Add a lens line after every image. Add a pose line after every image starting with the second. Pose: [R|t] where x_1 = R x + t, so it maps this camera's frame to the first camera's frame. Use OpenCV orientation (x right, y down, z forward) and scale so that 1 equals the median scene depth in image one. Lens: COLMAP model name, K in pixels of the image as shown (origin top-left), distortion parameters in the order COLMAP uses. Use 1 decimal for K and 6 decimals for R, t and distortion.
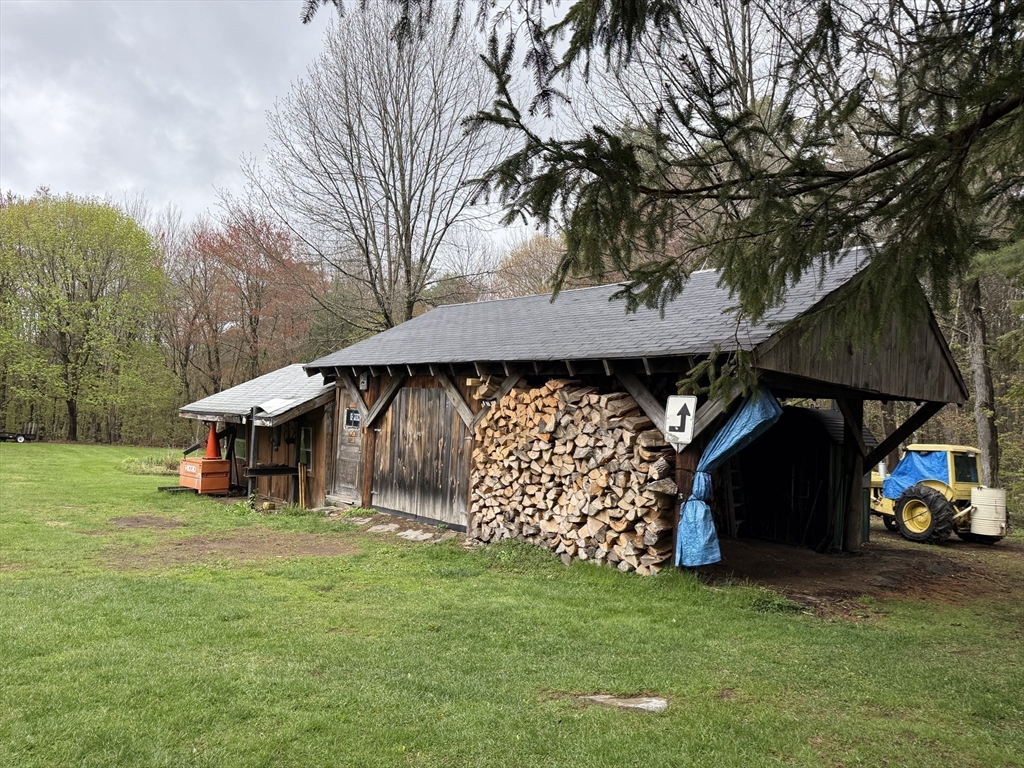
lens RADIAL K [[721.0, 0, 513.2], [0, 721.0, 377.9], [0, 0, 1]] dist [0.049466, -0.062071]
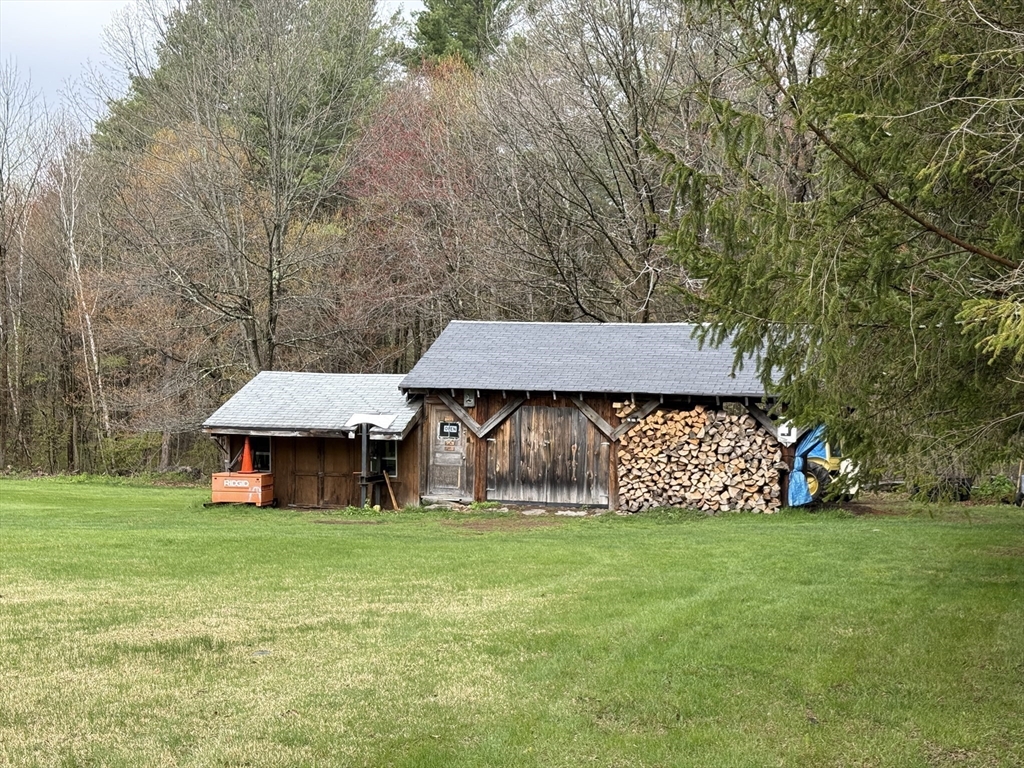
lens RADIAL K [[1432.6, 0, 511.9], [0, 1432.6, 385.2], [0, 0, 1]] dist [0.001973, 0.000000]
pose [[0.874881, -0.026217, 0.483628, -1.848462], [-0.005746, 0.997902, 0.064489, -0.247386], [-0.484304, -0.059199, 0.872895, -1.593875]]
